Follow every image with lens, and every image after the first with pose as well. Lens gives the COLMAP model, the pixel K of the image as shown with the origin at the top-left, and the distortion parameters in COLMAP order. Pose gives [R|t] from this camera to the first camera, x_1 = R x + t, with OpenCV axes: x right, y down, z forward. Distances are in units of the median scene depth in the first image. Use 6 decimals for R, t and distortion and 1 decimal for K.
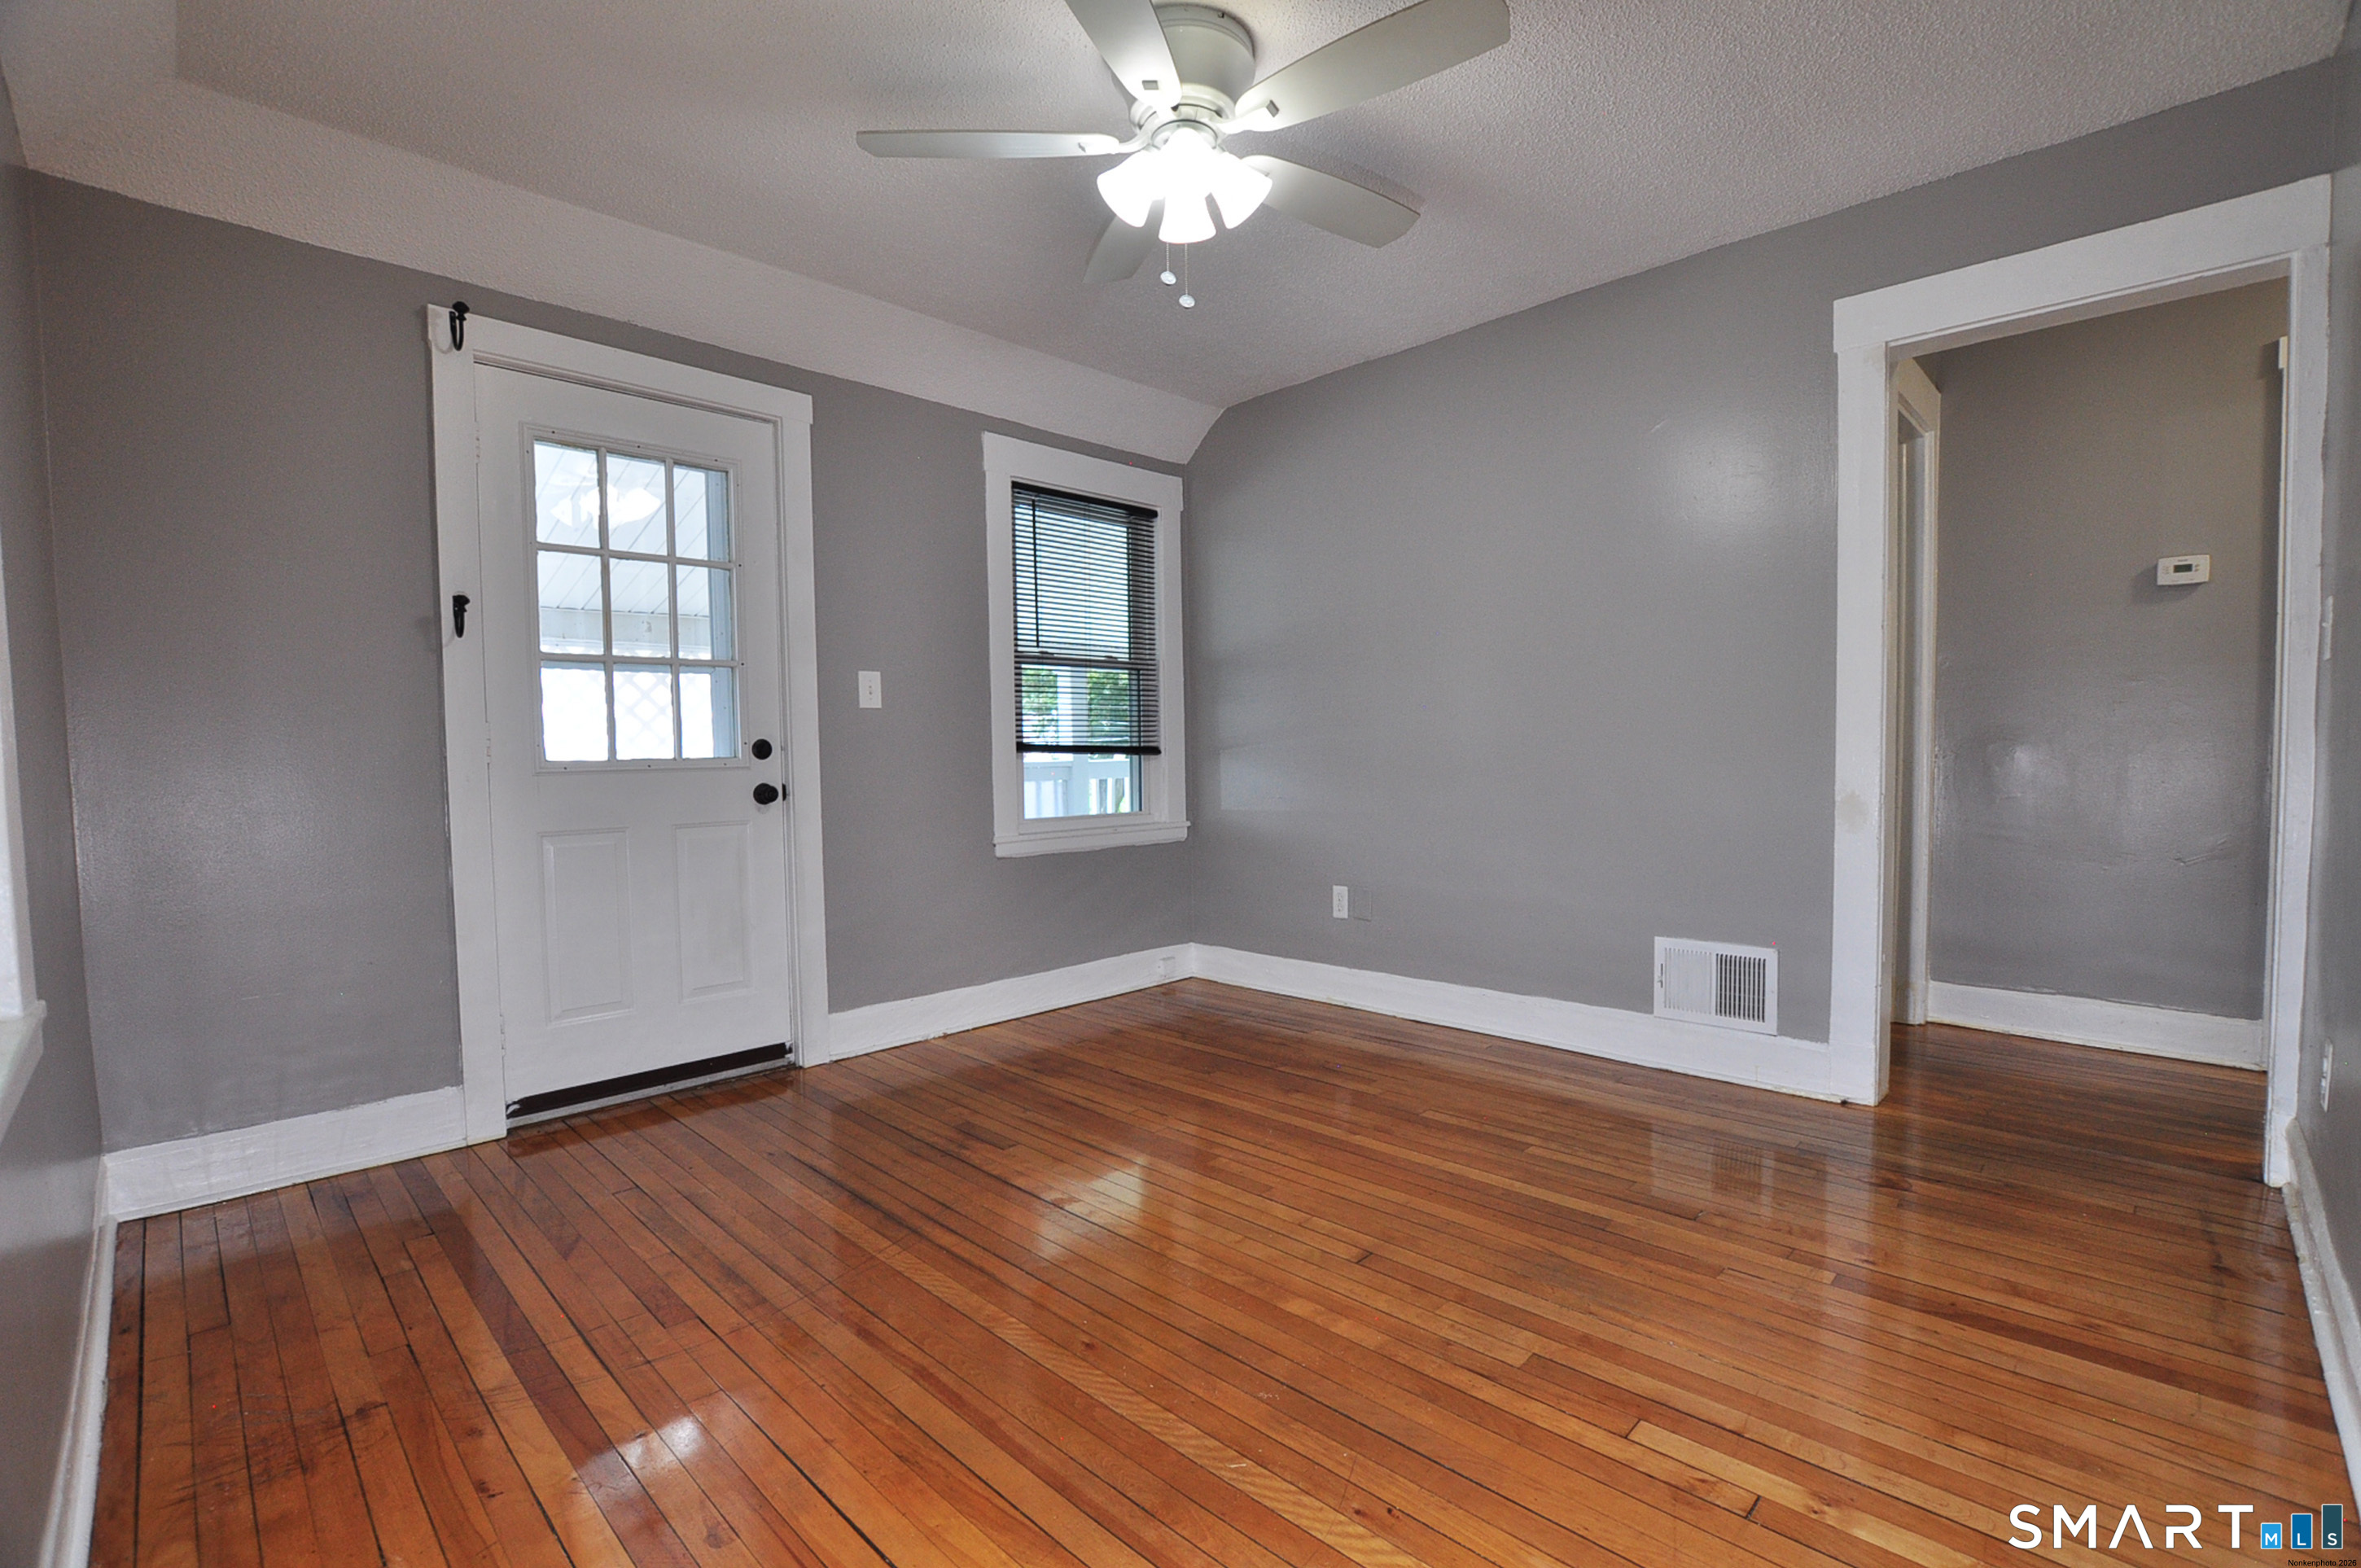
lens RADIAL K [[1040.0, 0, 1188.7], [0, 1040.0, 774.0], [0, 0, 1]] dist [-0.034695, 0.003842]
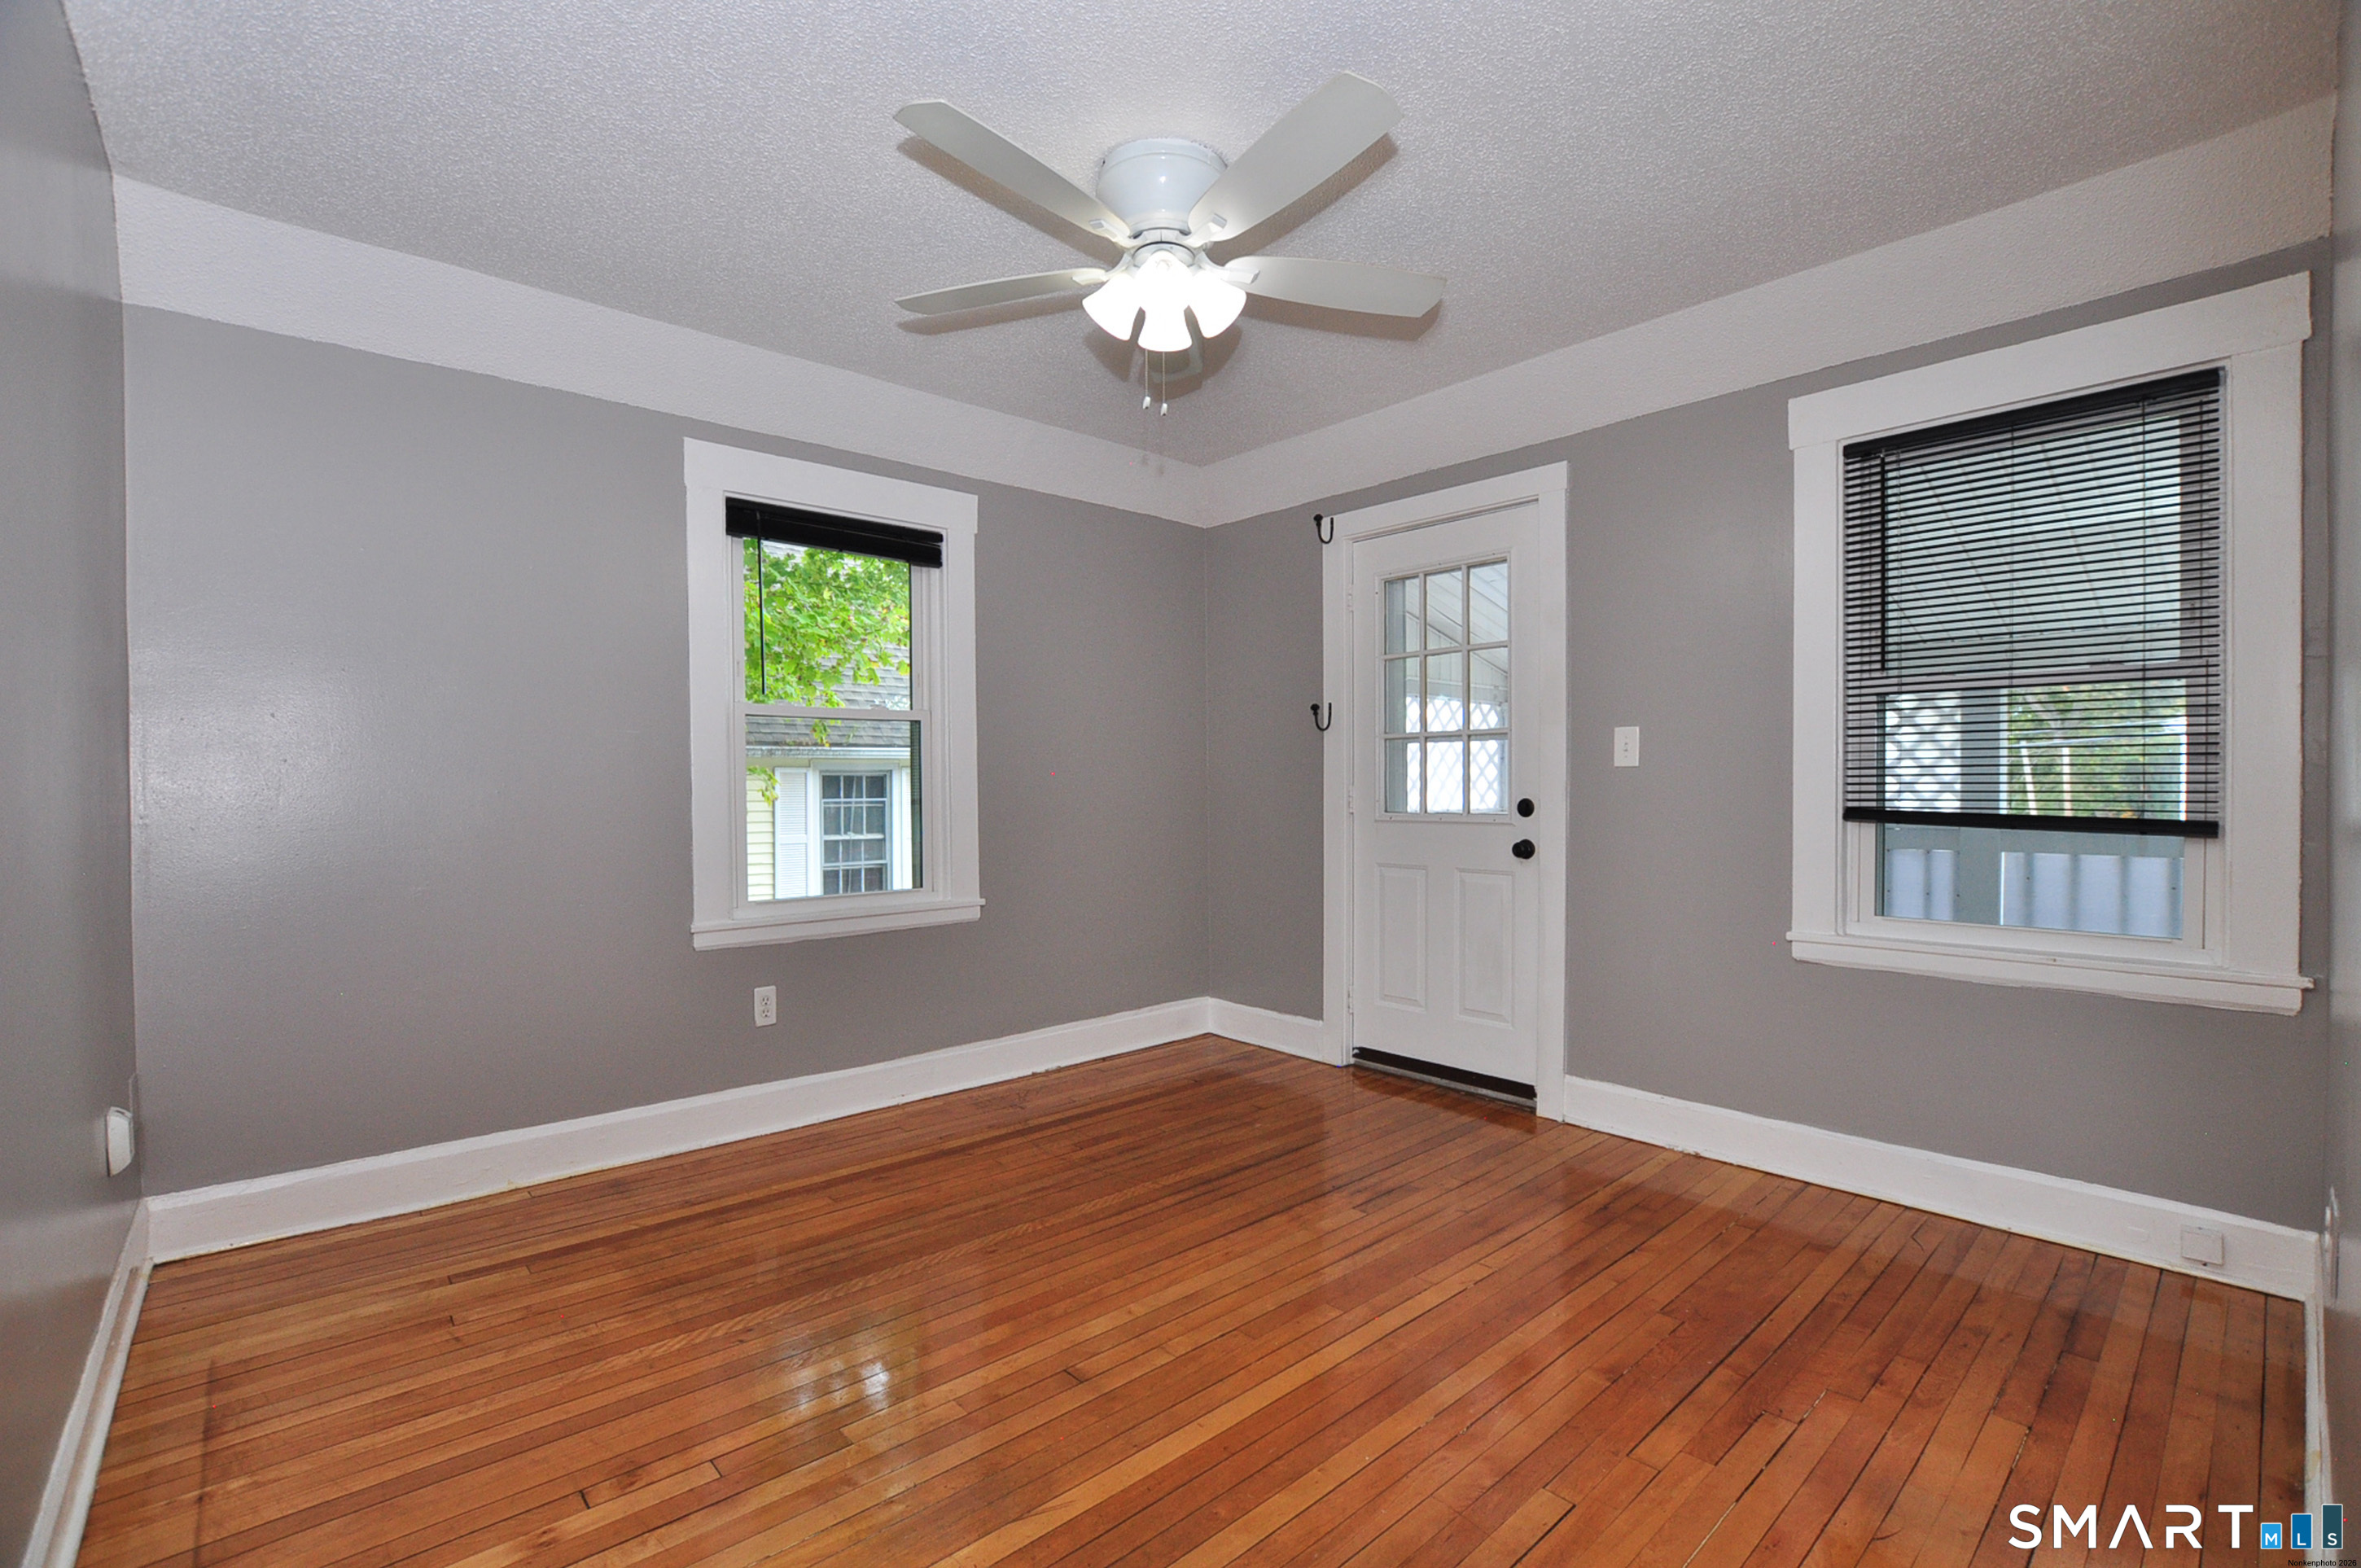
lens RADIAL K [[1040.0, 0, 1200.7], [0, 1040.0, 777.3], [0, 0, 1]] dist [-0.034695, 0.003842]
pose [[-0.049705, 0.008006, -0.998732, 0.658338], [-0.019768, 0.999764, 0.008998, -0.056448], [0.998568, 0.020190, -0.049535, 0.684292]]
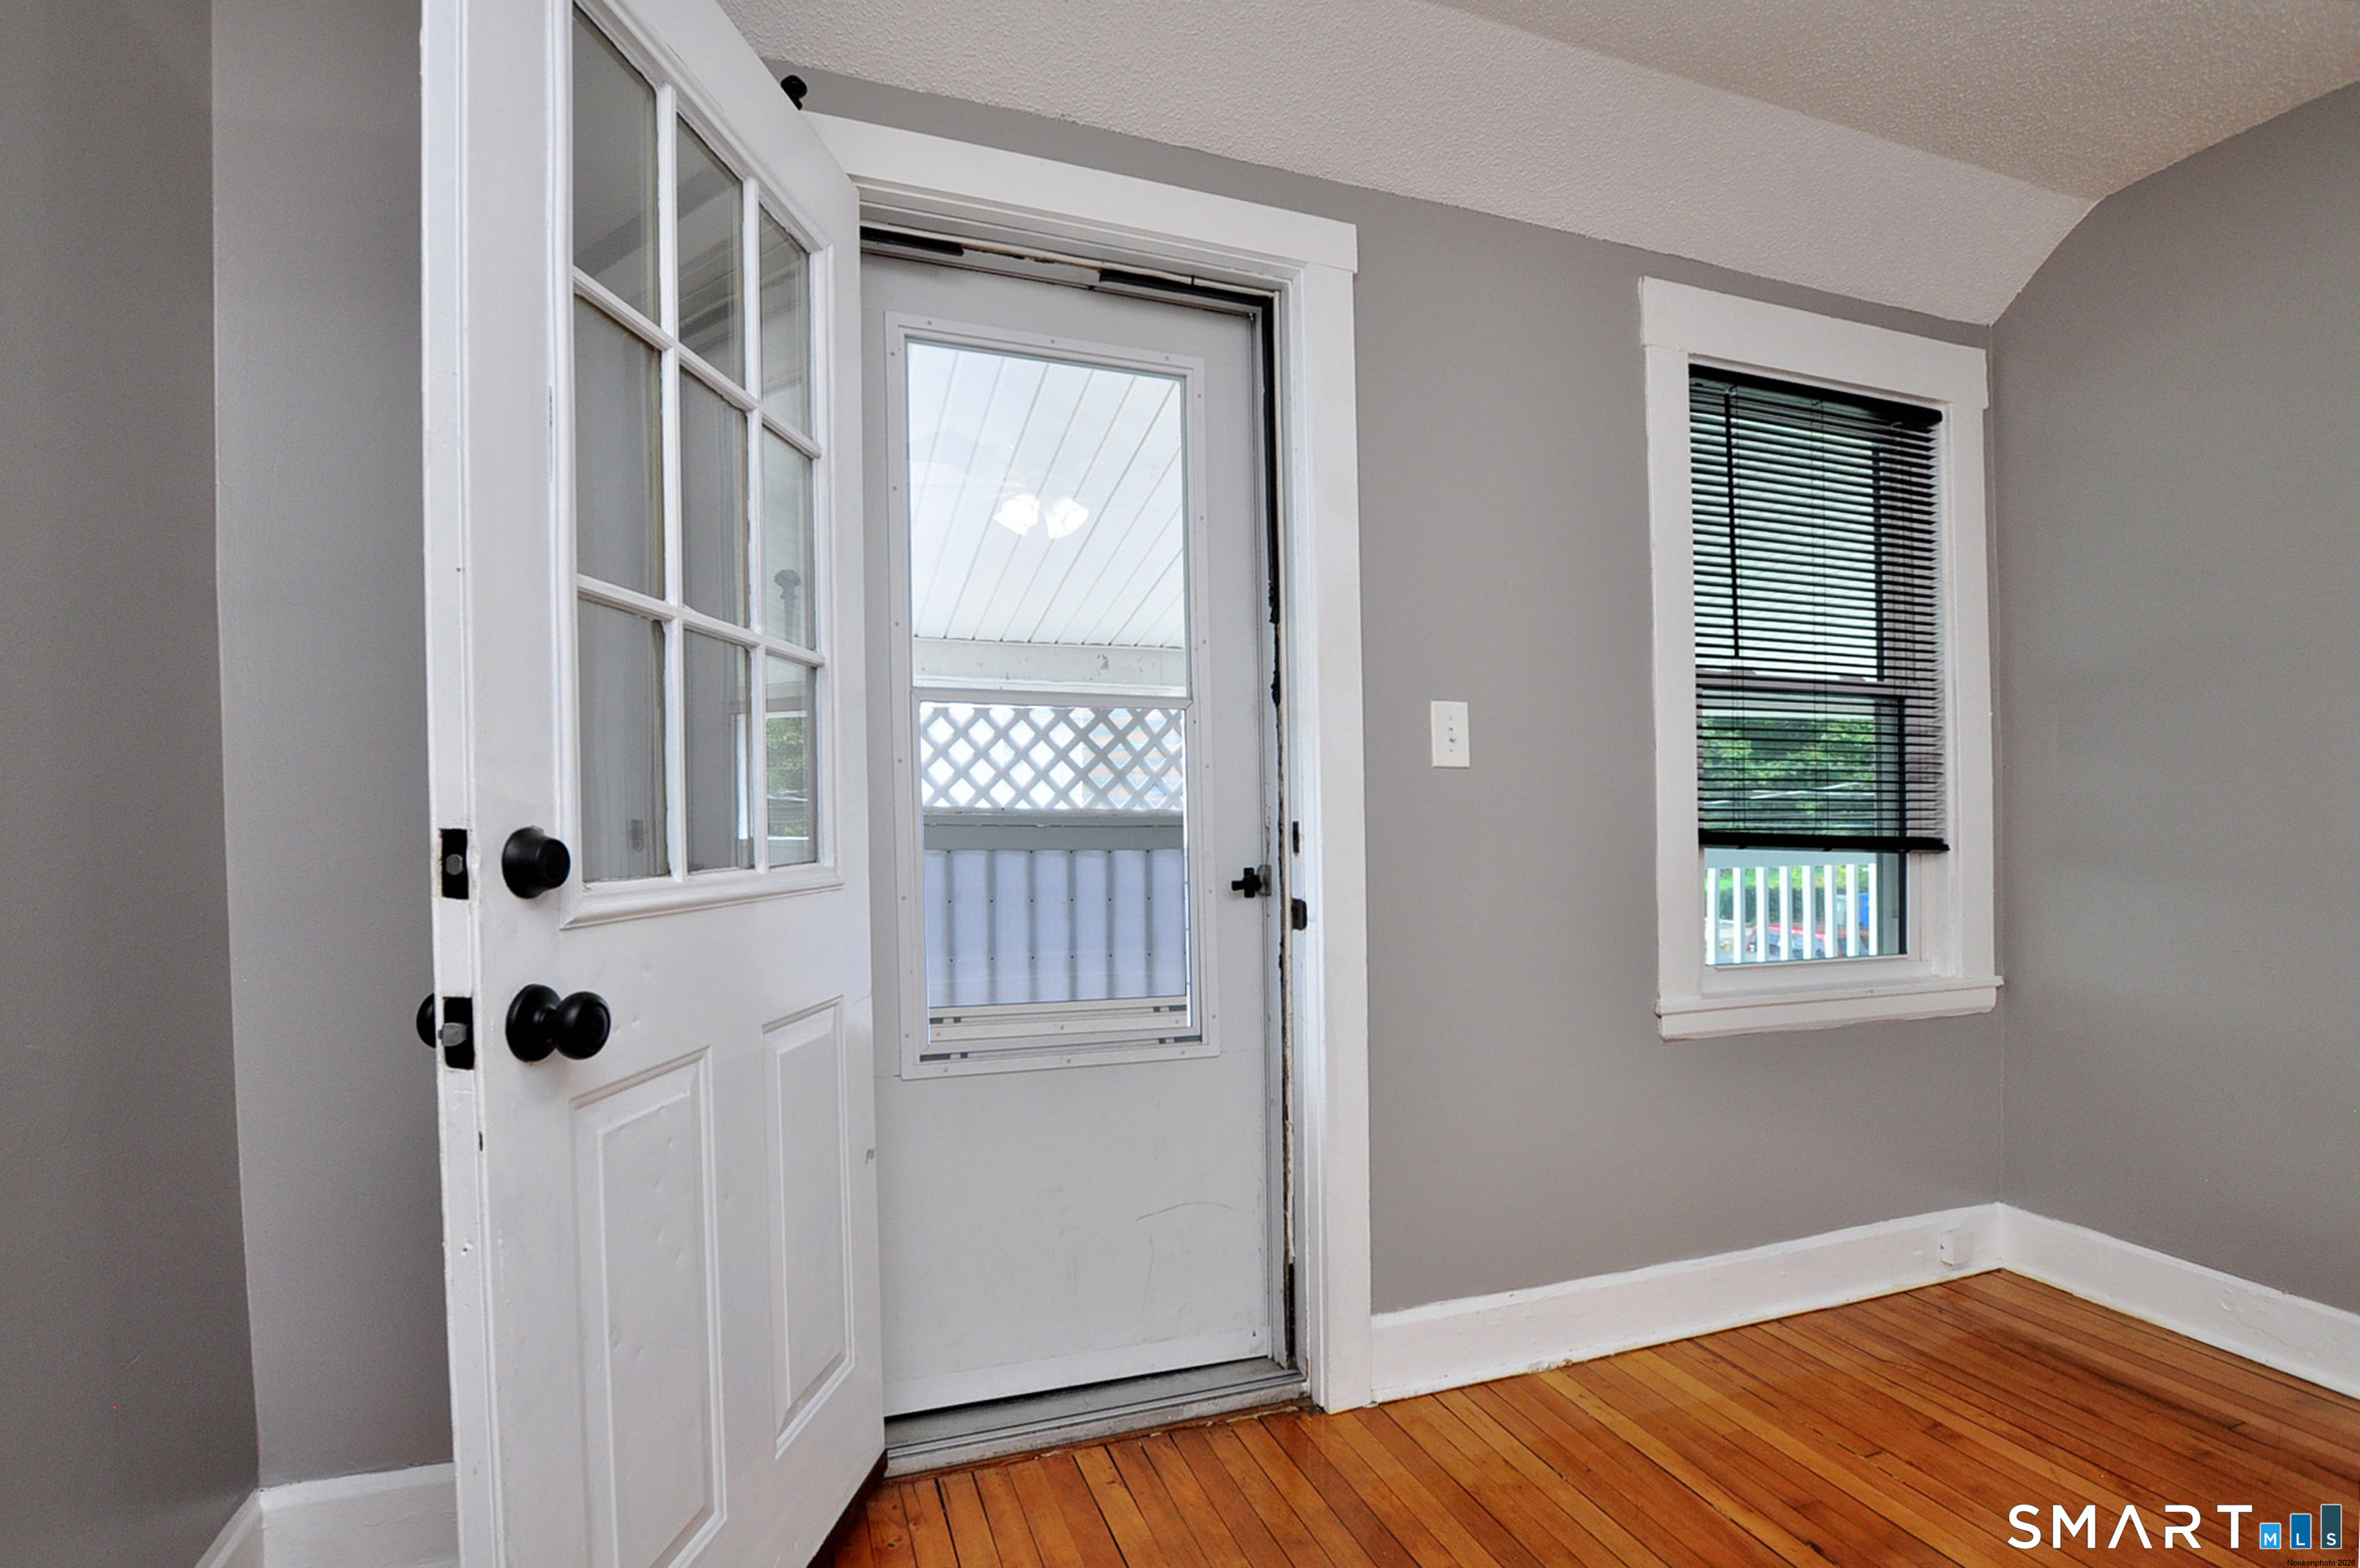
lens RADIAL K [[1039.5, 0, 1166.1], [0, 1039.5, 825.3], [0, 0, 1]] dist [-0.034695, 0.003842]
pose [[0.886983, 0.009174, -0.461711, -0.189466], [-0.021406, 0.999545, -0.021262, -0.017337], [0.461306, 0.028743, 0.886775, 0.444769]]
